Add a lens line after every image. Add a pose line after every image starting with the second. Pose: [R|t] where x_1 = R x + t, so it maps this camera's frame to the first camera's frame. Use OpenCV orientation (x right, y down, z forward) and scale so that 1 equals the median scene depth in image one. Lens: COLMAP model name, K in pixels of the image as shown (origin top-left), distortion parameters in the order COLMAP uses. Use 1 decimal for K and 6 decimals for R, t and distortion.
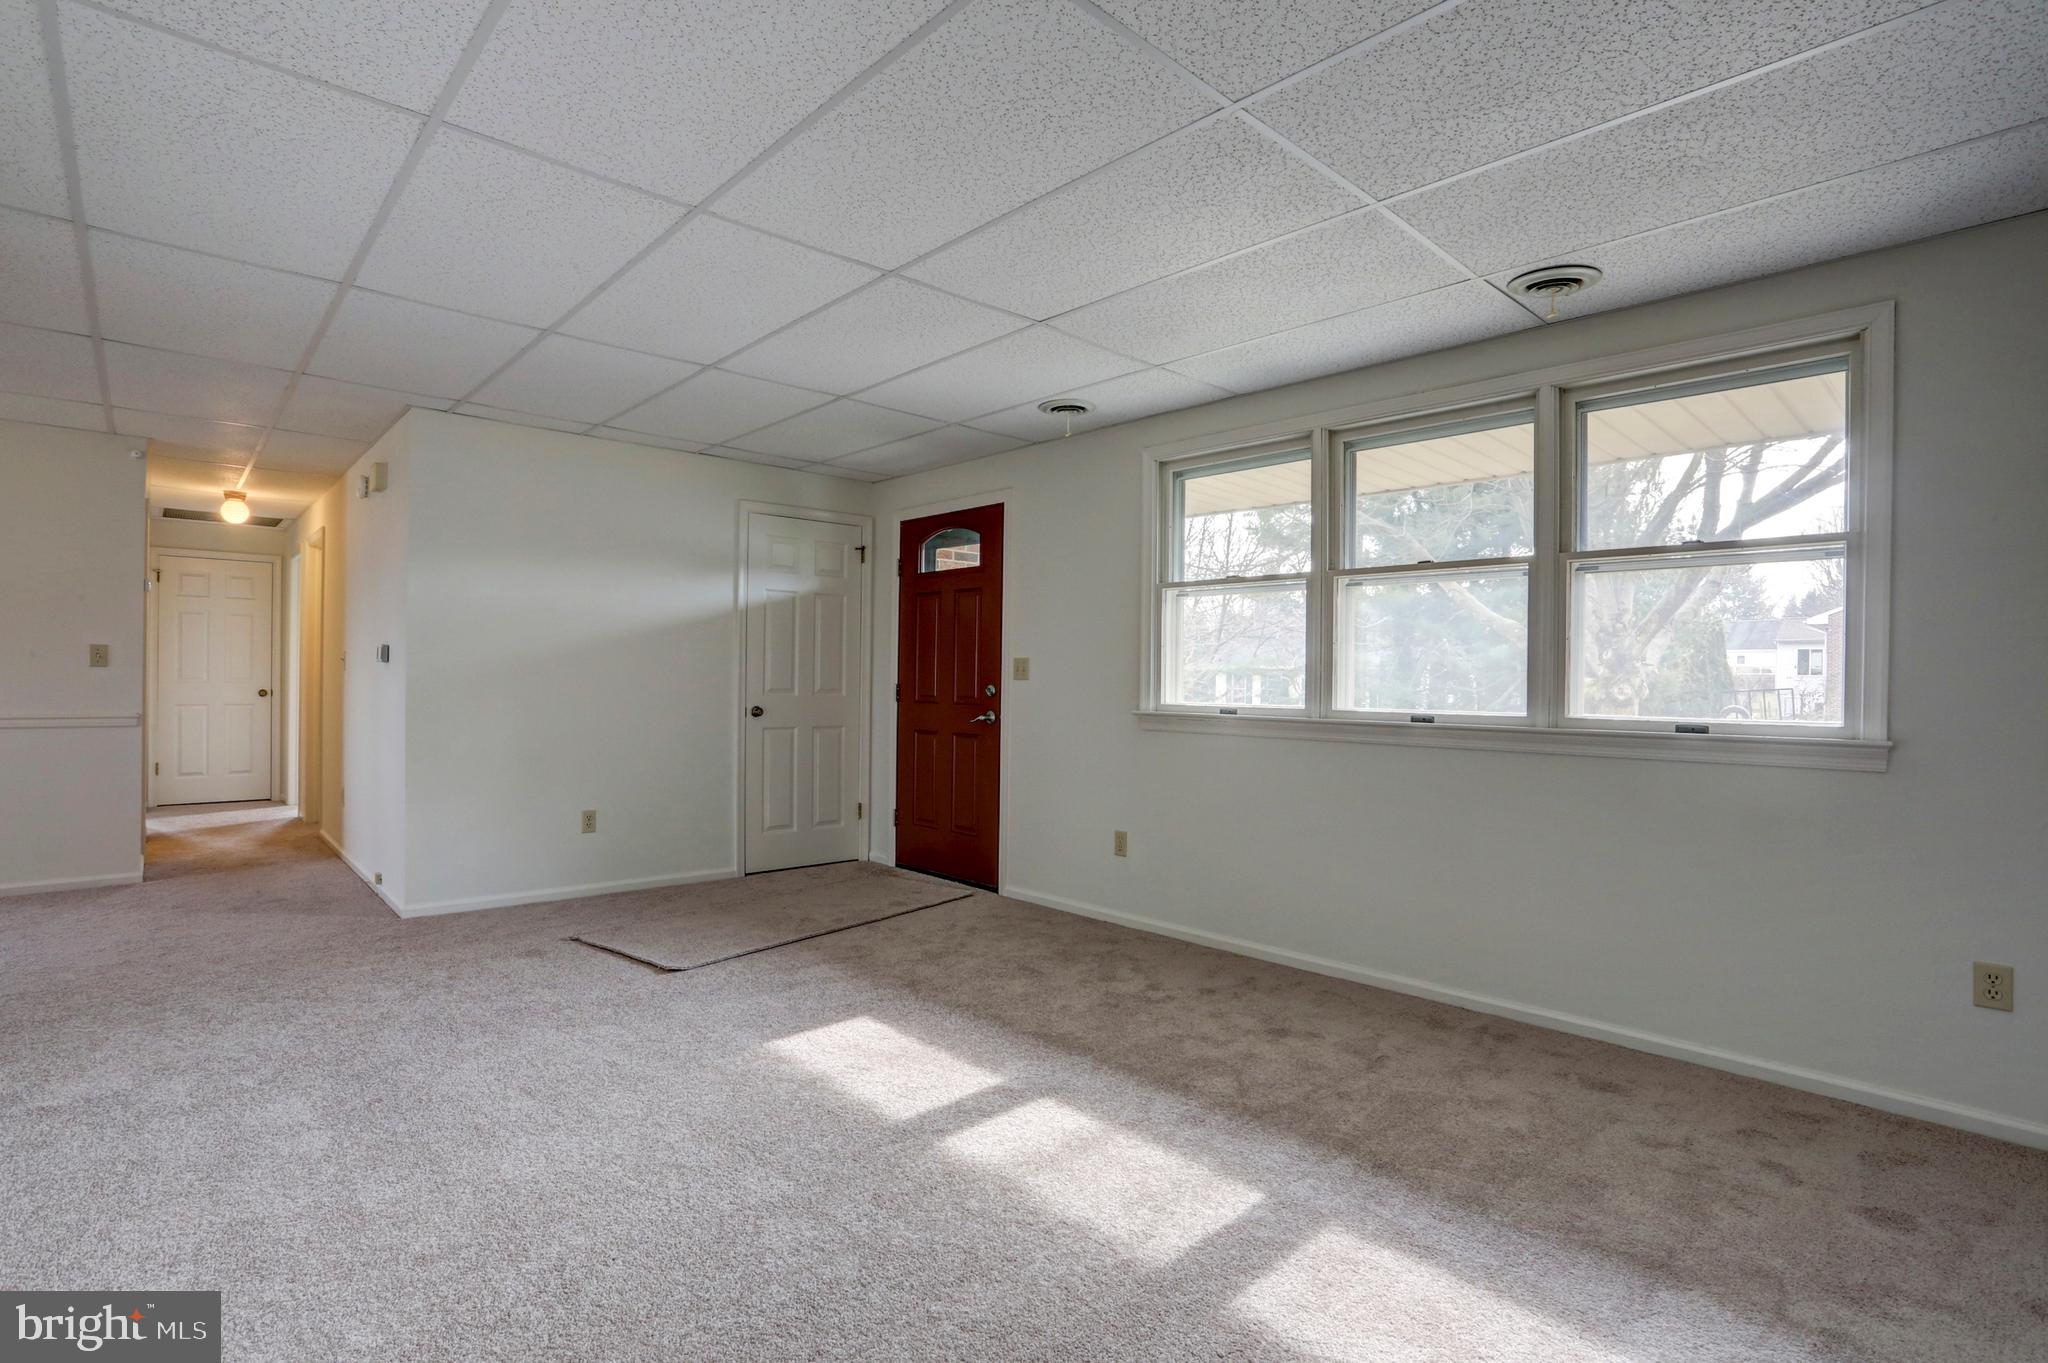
lens RADIAL K [[988.7, 0, 1025.3], [0, 988.7, 686.7], [0, 0, 1]] dist [-0.045068, 0.002078]
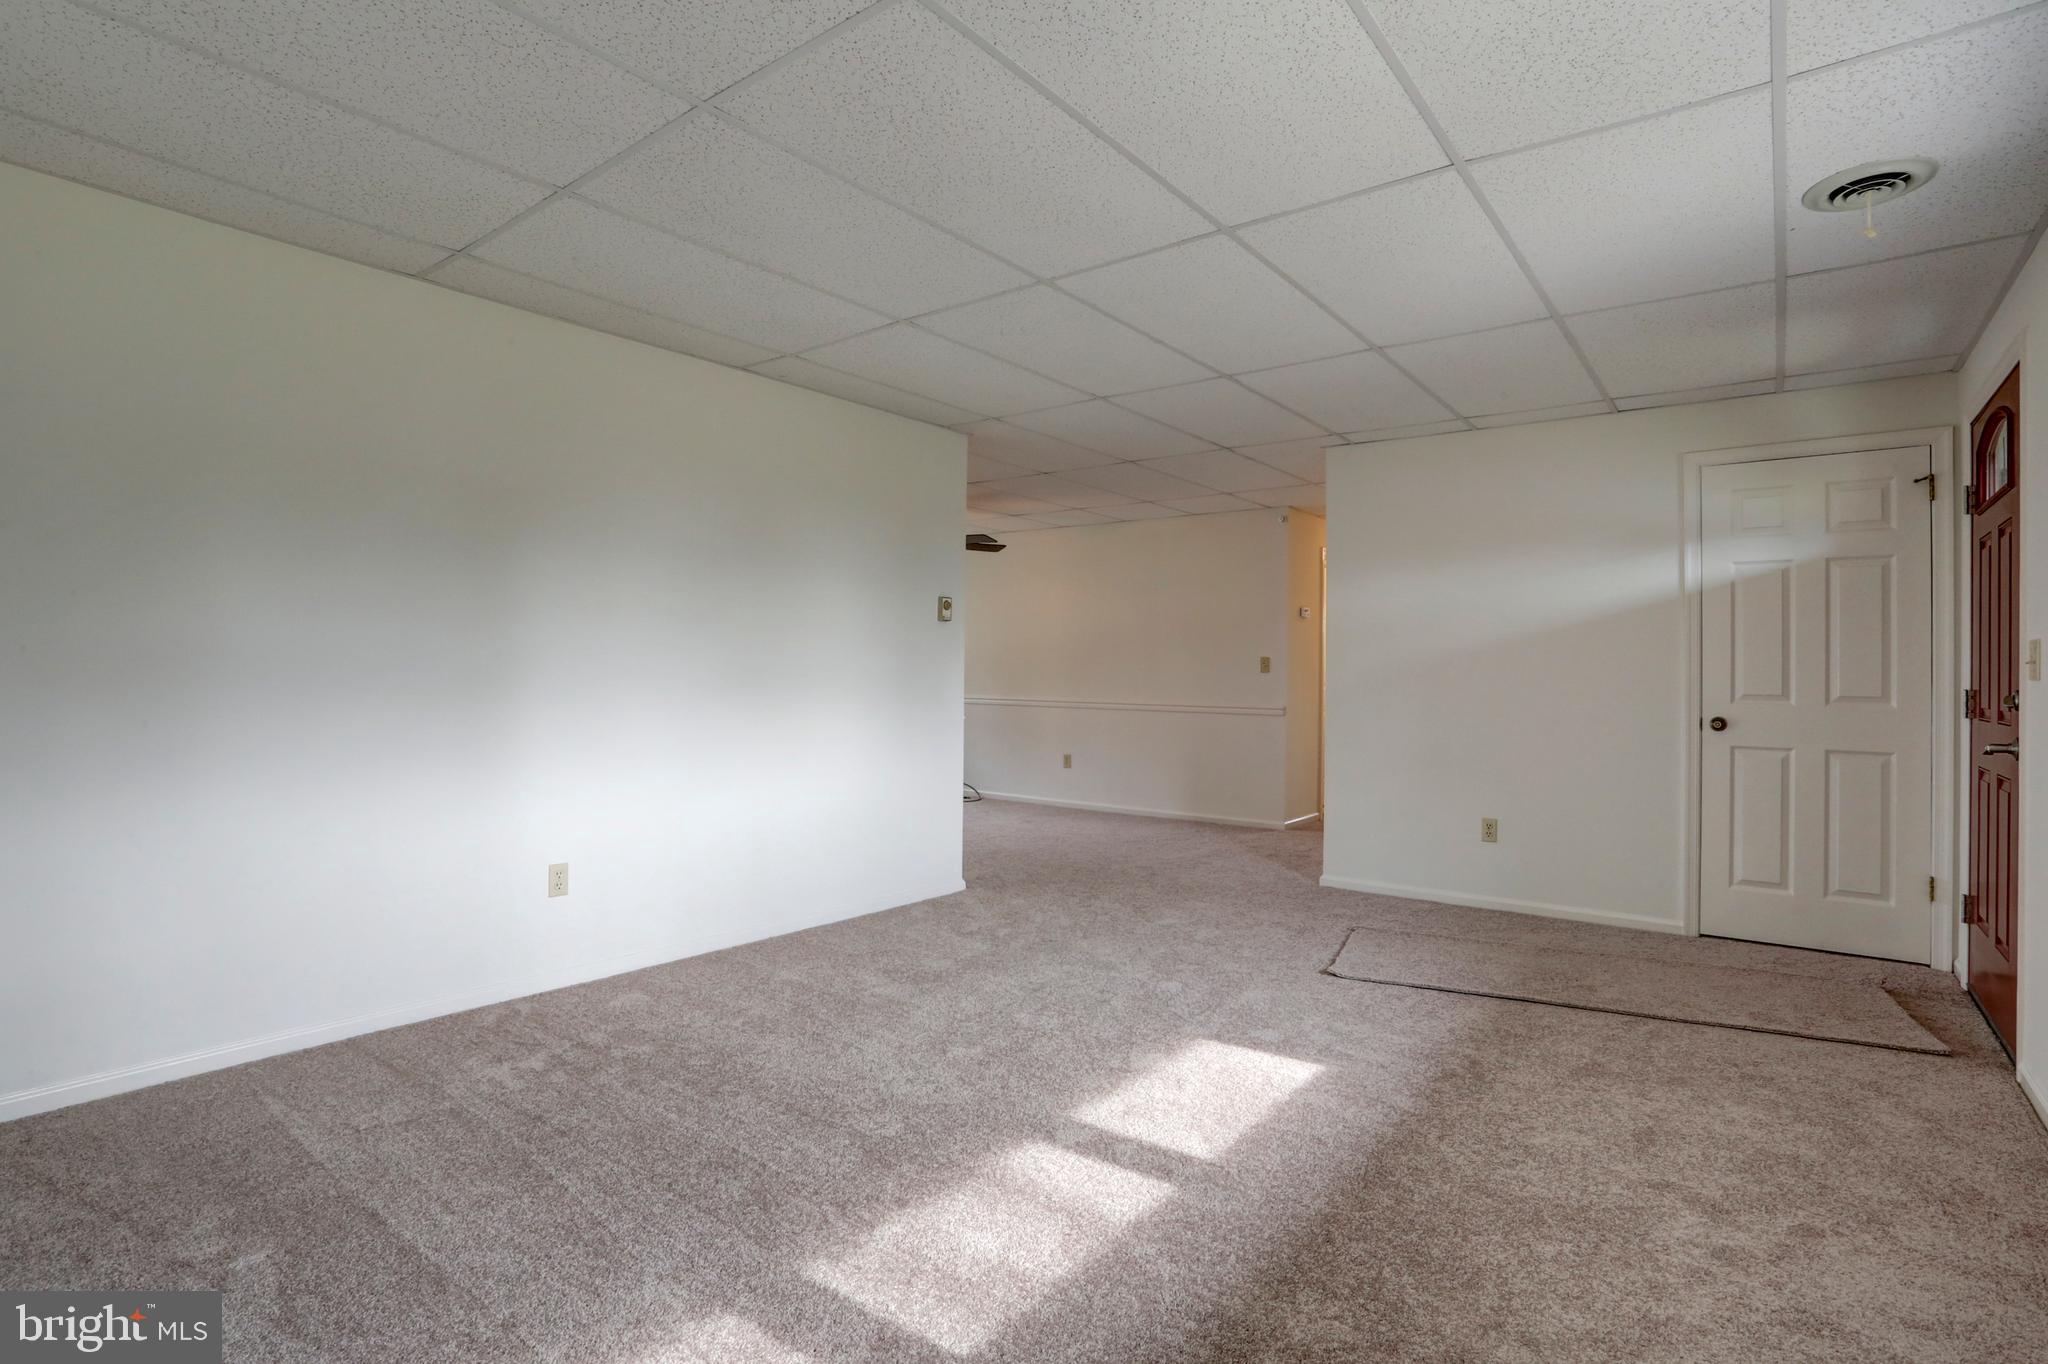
lens RADIAL K [[988.7, 0, 1018.0], [0, 988.7, 668.1], [0, 0, 1]] dist [-0.045068, 0.002078]
pose [[0.160898, -0.014464, -0.986865, 0.561960], [-0.015805, 0.999727, -0.017230, 0.004785], [0.986844, 0.018370, 0.160626, 0.517755]]
